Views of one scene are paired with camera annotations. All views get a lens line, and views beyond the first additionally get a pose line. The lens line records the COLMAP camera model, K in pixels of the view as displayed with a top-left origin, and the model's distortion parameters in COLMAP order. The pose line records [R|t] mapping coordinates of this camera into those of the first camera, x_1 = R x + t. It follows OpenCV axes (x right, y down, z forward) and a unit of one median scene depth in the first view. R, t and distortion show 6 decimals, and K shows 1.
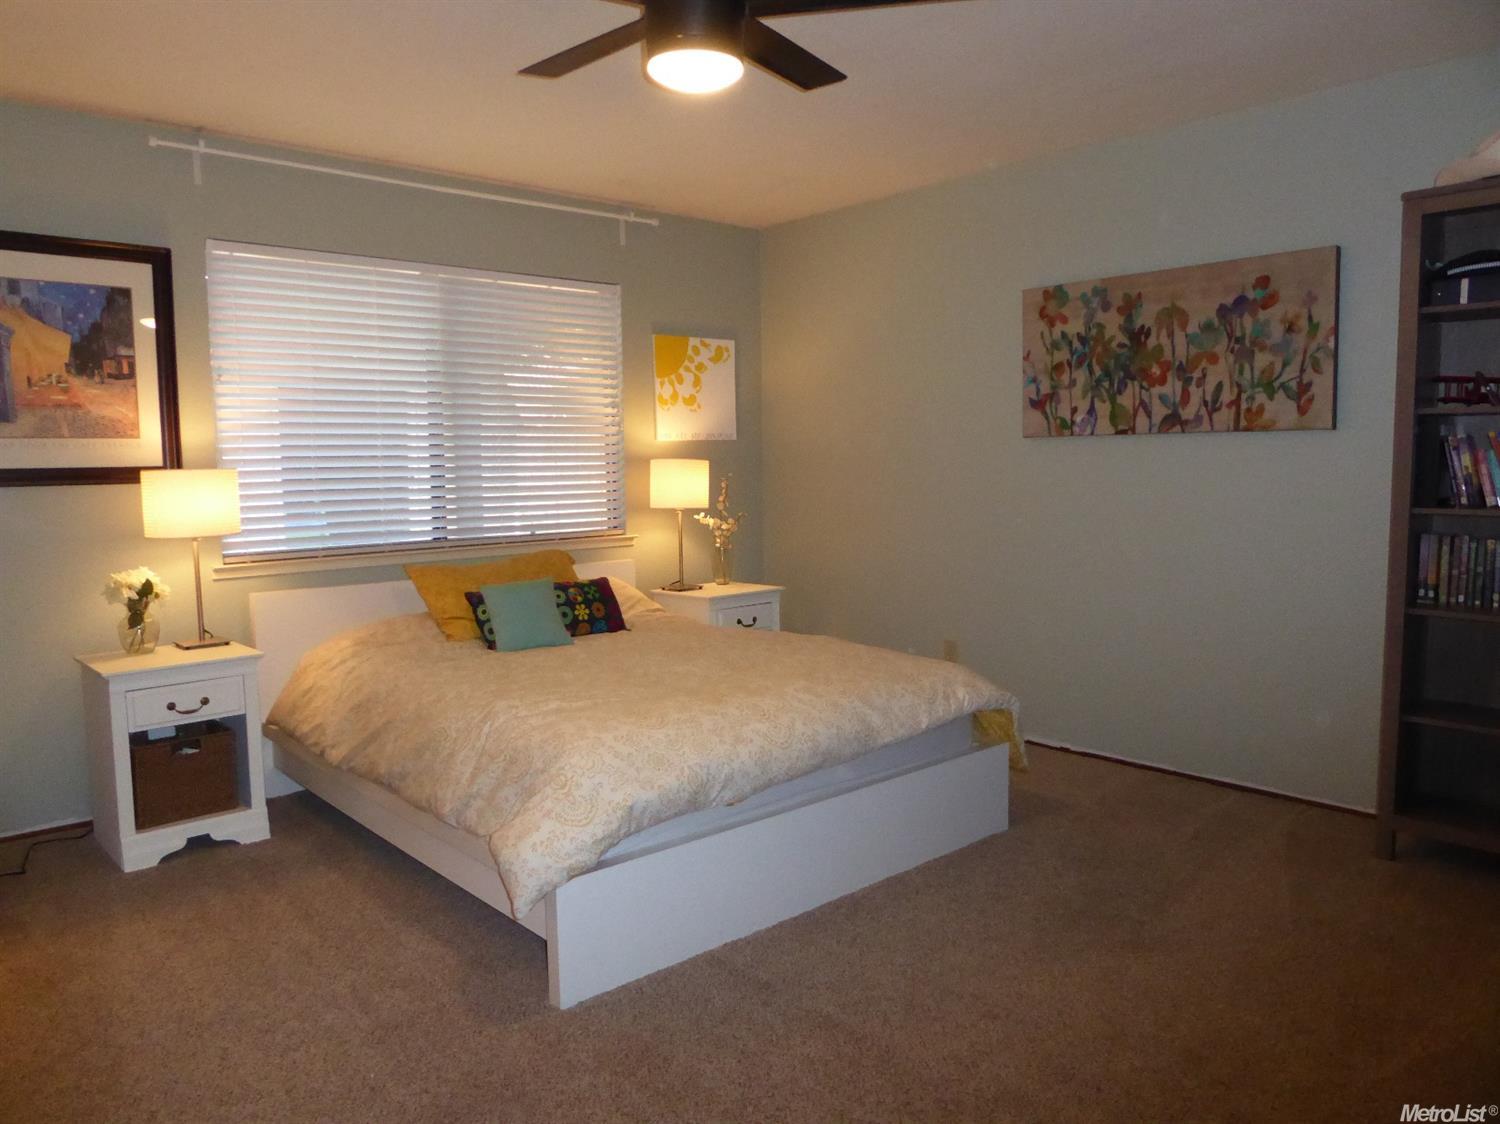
lens RADIAL K [[1058.9, 0, 749.7], [0, 1058.9, 560.8], [0, 0, 1]] dist [-0.035917, 0.008322]
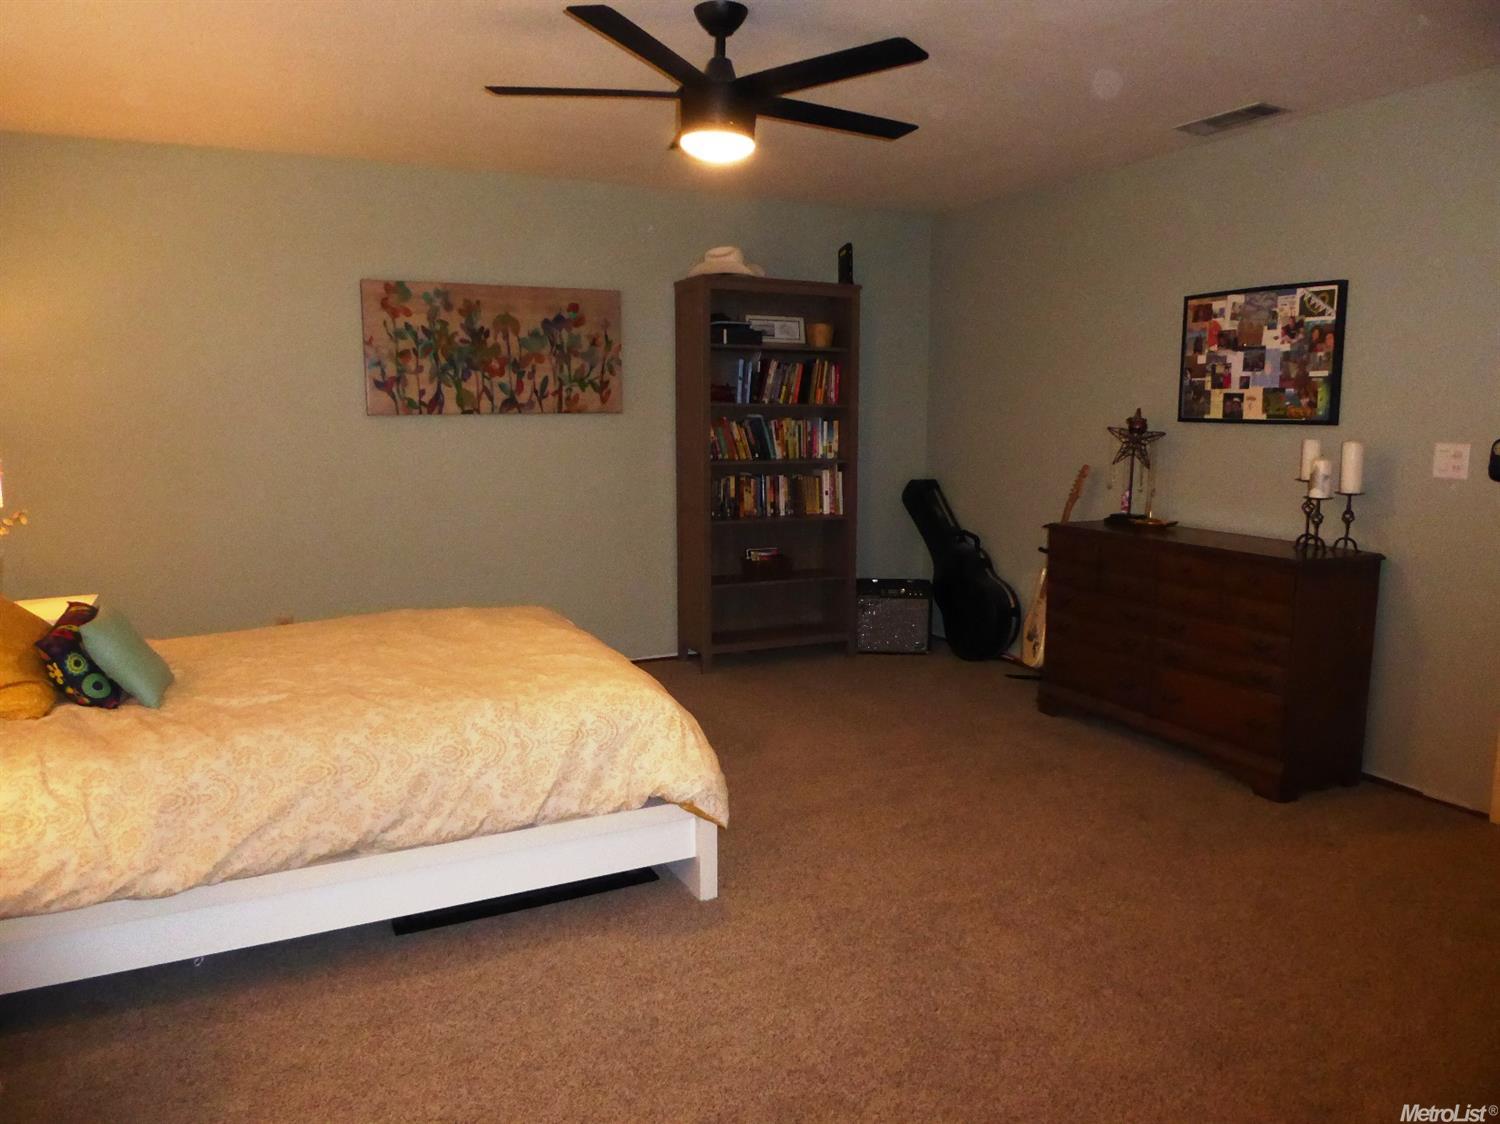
lens RADIAL K [[1058.9, 0, 750.1], [0, 1058.9, 561.1], [0, 0, 1]] dist [-0.035917, 0.008322]
pose [[0.257149, -0.117338, 0.959222, -0.778303], [0.099438, 0.990545, 0.094512, -0.034864], [-0.961242, 0.071079, 0.266385, 0.379434]]
